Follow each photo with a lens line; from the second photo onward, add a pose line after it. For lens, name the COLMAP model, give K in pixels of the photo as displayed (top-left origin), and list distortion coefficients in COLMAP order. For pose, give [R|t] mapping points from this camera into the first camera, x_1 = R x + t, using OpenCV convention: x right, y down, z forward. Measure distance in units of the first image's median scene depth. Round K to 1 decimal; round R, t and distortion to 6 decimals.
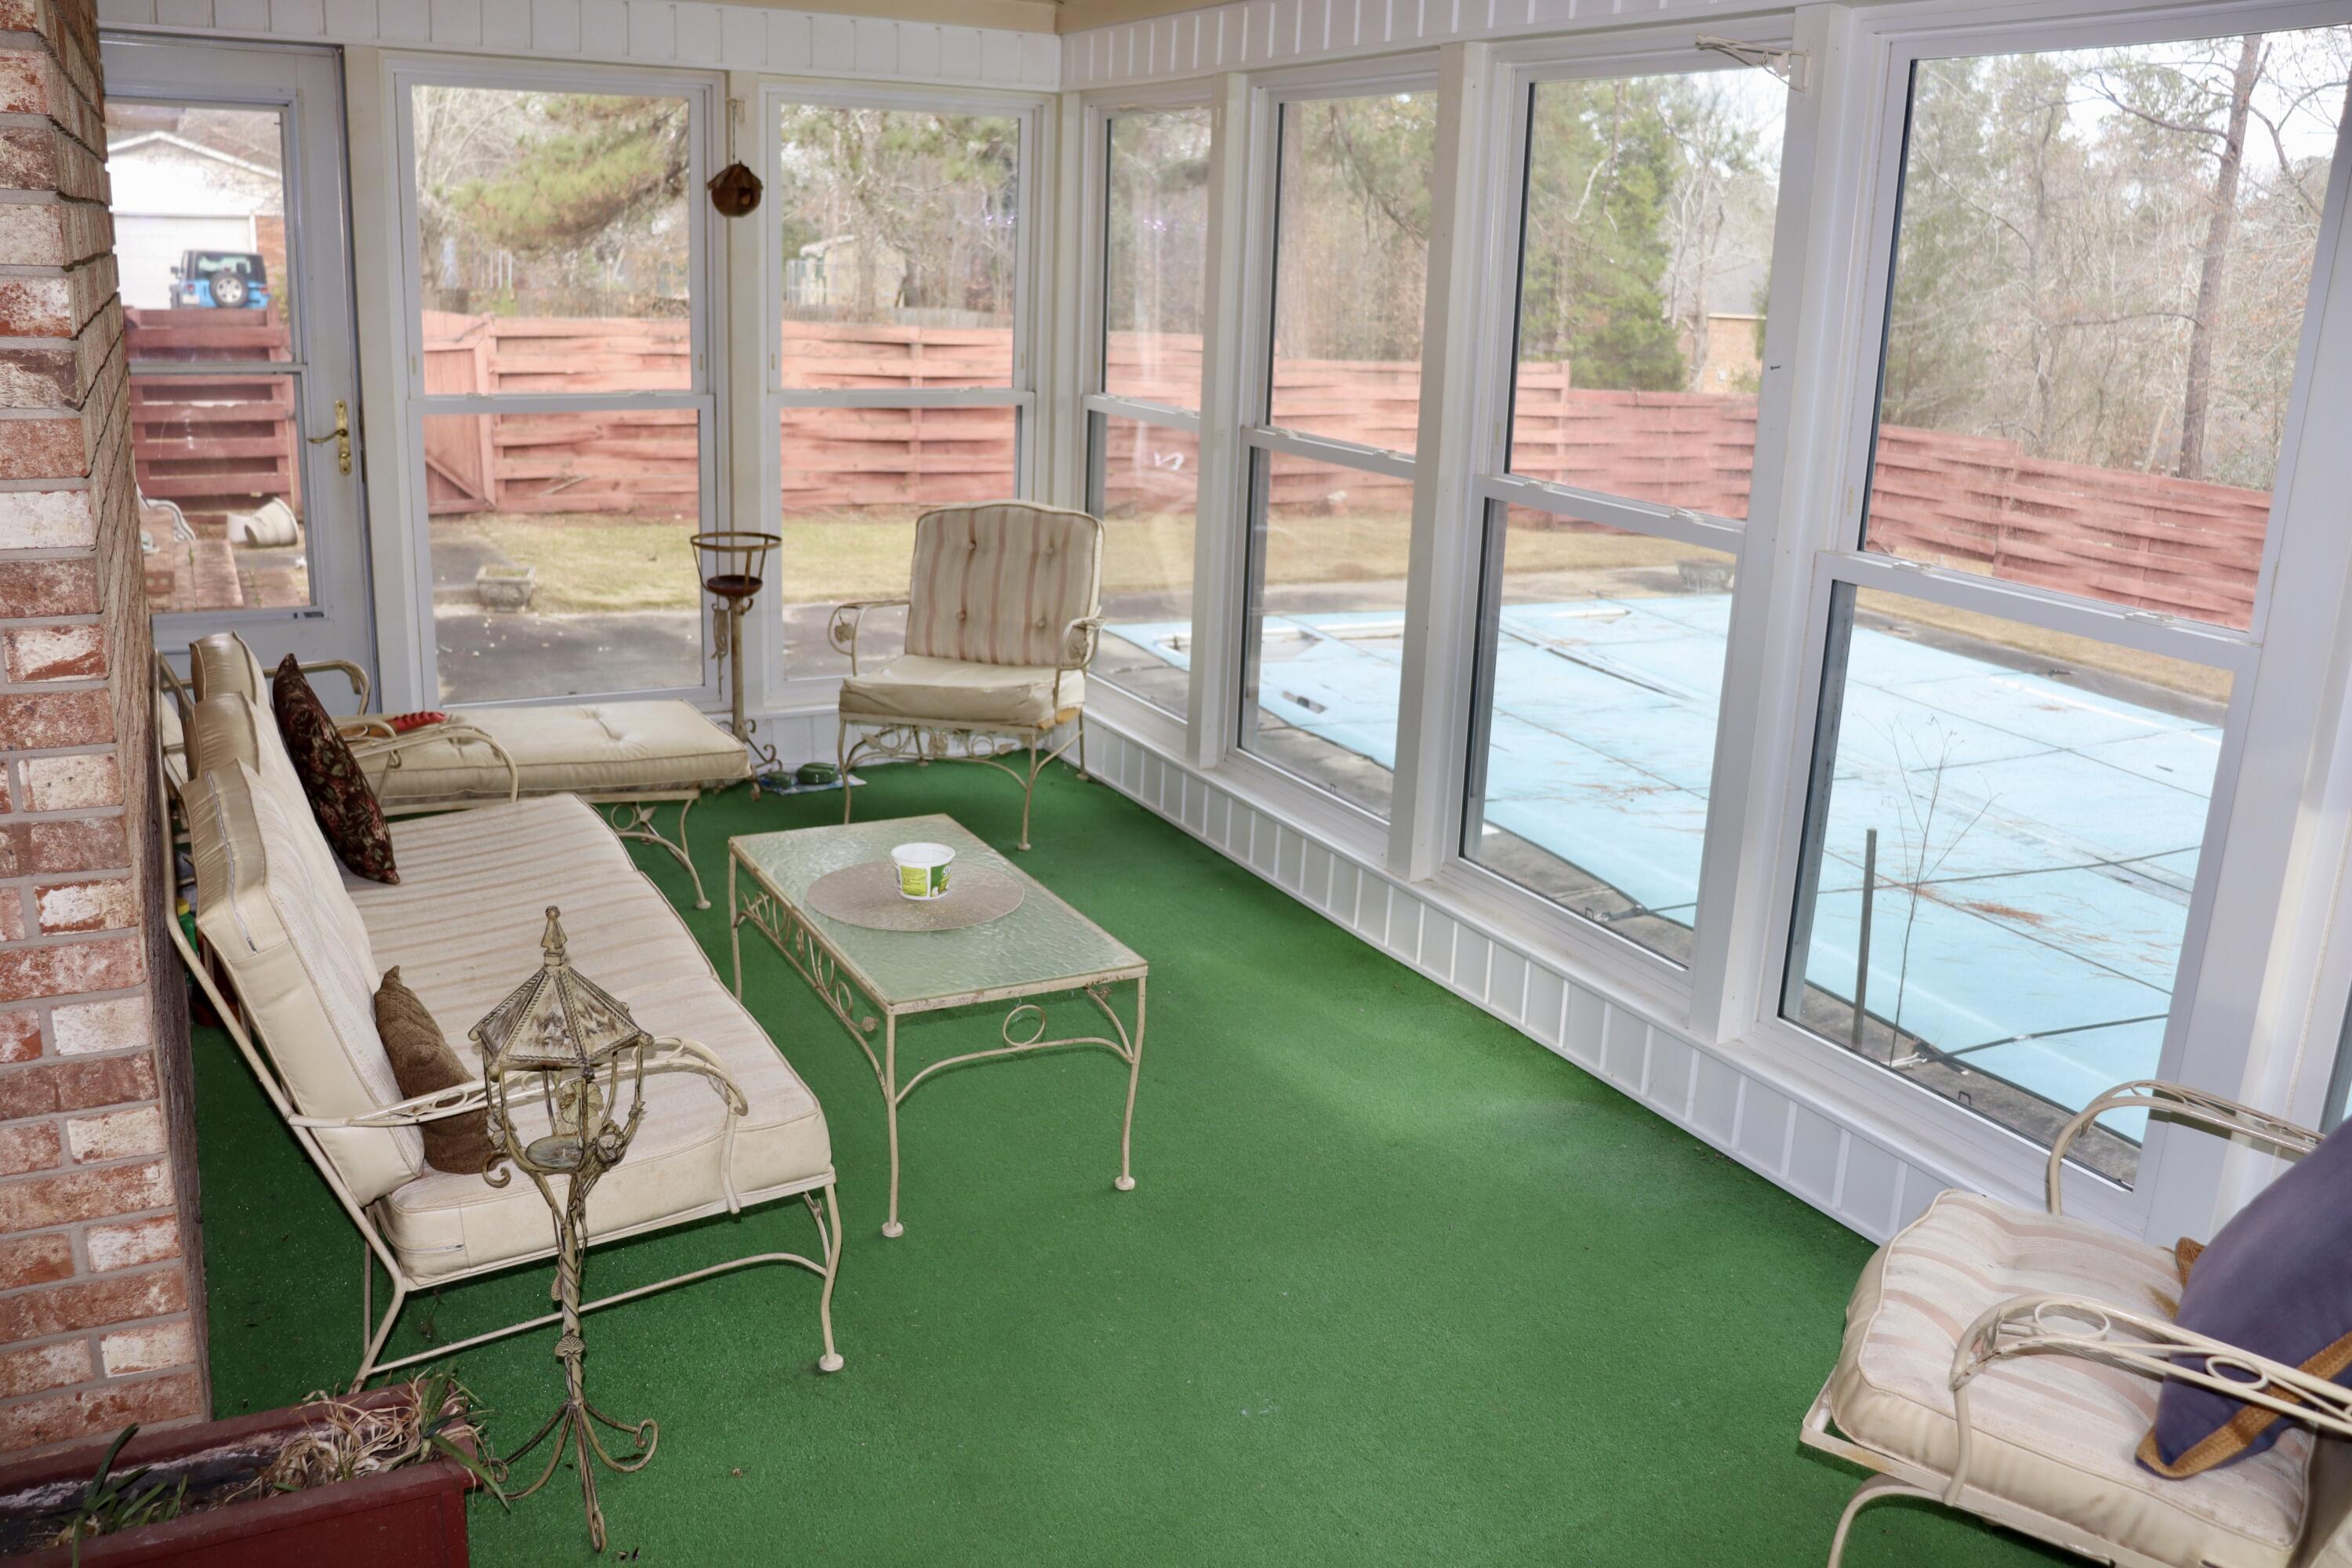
lens RADIAL K [[1927.0, 0, 1172.3], [0, 1927.0, 753.9], [0, 0, 1]] dist [-0.176935, 0.181149]
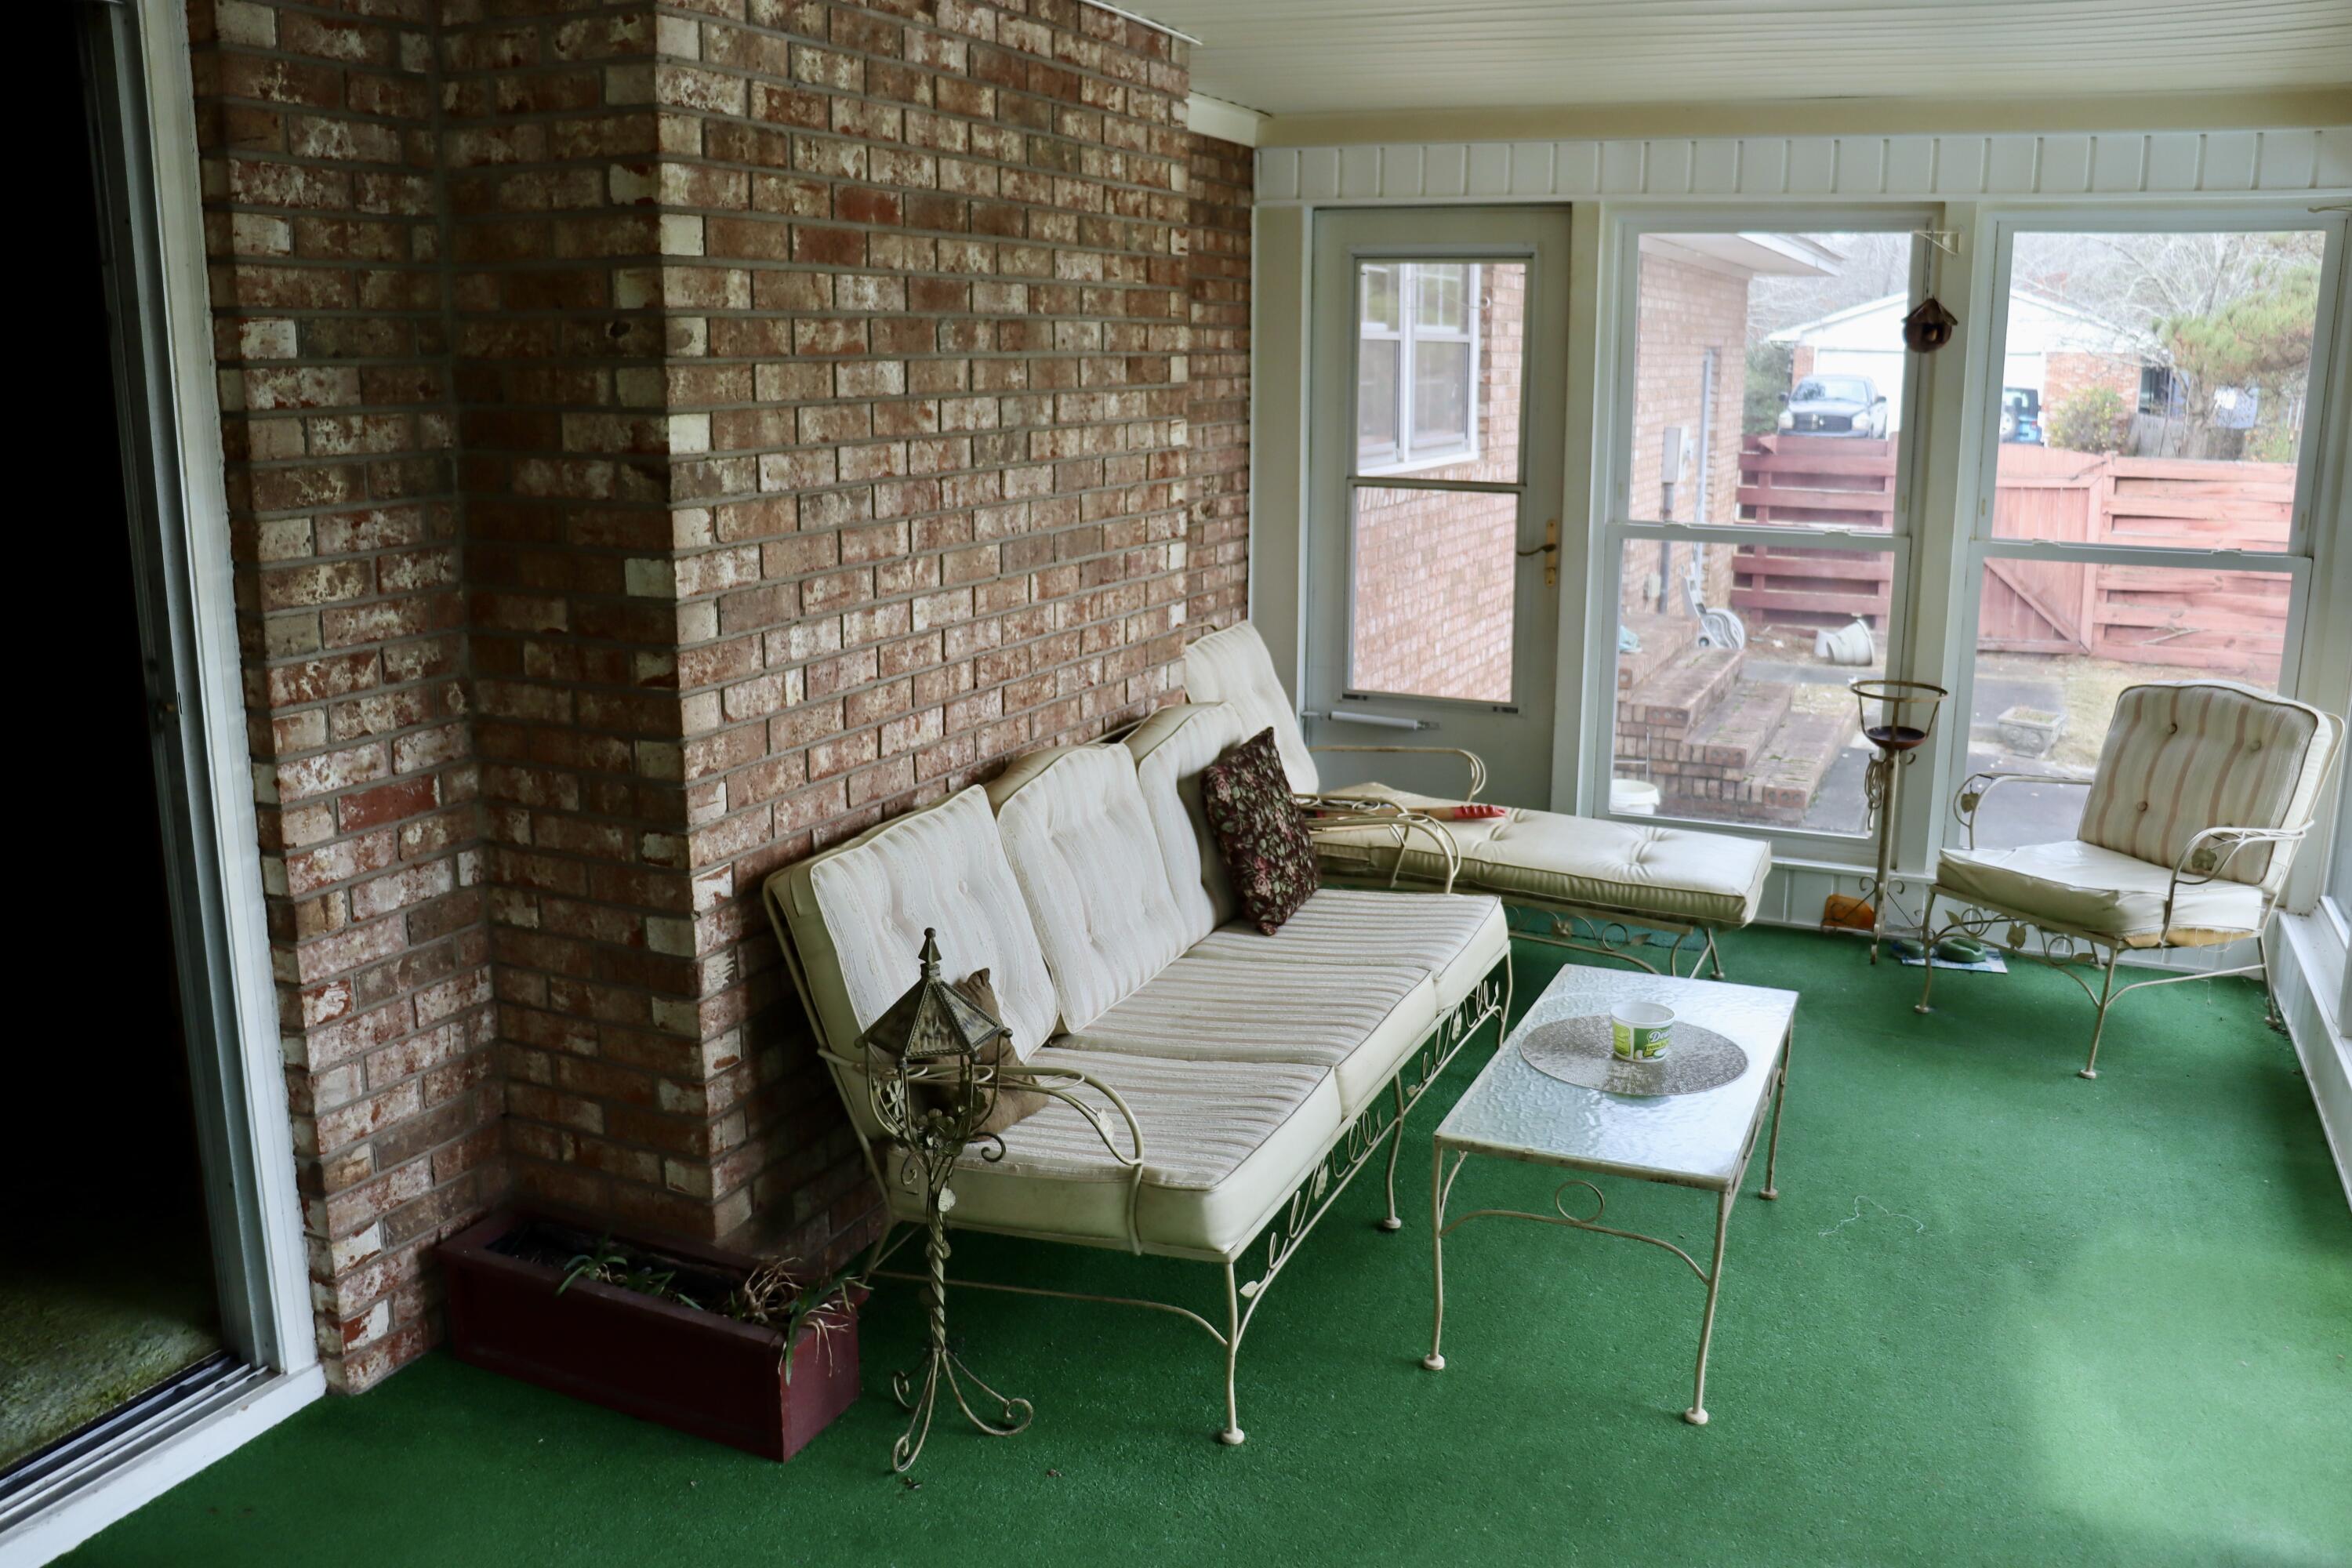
lens RADIAL K [[1927.0, 0, 1172.3], [0, 1927.0, 753.9], [0, 0, 1]] dist [-0.176935, 0.181149]
pose [[0.619804, 0.128736, -0.774125, 0.115325], [-0.182248, 0.983096, 0.017570, -0.012821], [0.763301, 0.130193, 0.632788, 0.053492]]
